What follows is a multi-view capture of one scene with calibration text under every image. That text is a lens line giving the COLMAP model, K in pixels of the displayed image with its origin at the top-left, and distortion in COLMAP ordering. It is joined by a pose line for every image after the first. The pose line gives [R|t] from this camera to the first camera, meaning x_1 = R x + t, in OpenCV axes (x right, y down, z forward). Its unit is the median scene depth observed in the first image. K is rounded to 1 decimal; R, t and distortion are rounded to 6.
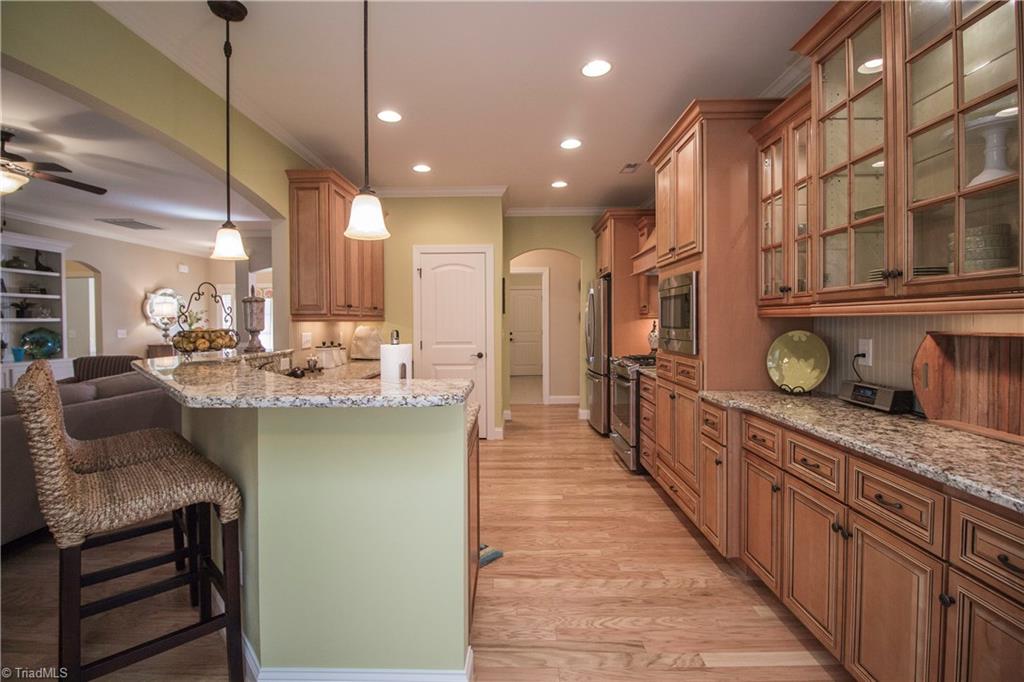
lens RADIAL K [[474.5, 0, 510.5], [0, 474.5, 327.6], [0, 0, 1]] dist [0.001885, -0.014611]
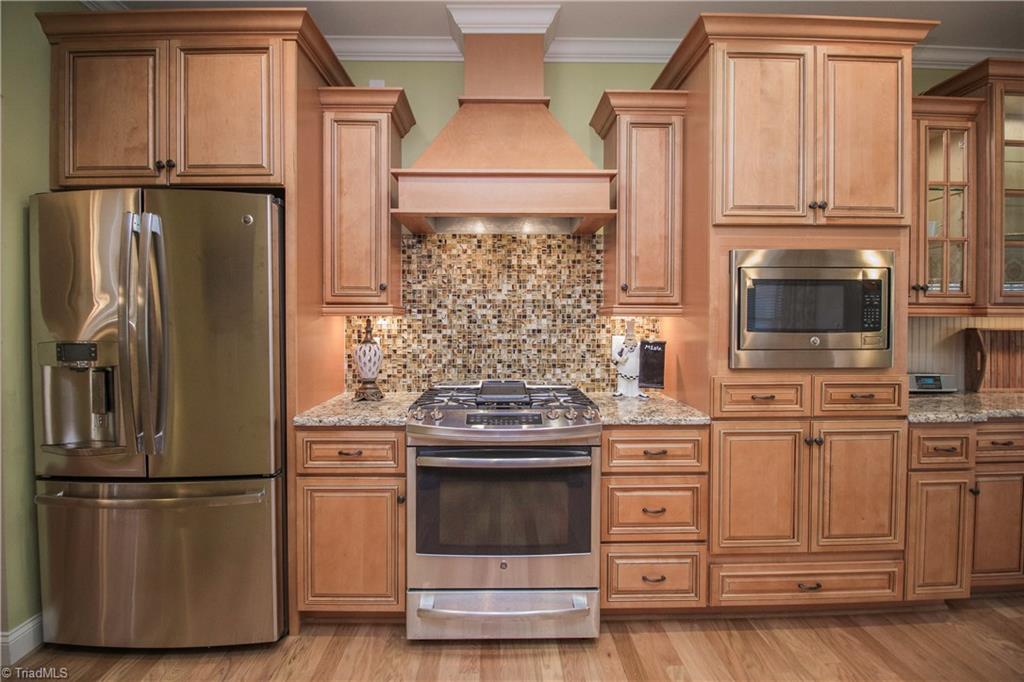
lens RADIAL K [[474.5, 0, 510.5], [0, 474.5, 327.6], [0, 0, 1]] dist [0.001885, -0.014611]
pose [[-0.033952, -0.012700, 0.999343, -0.212671], [0.012225, 0.999839, 0.013122, -0.013422], [-0.999349, 0.012662, -0.033791, 1.126372]]
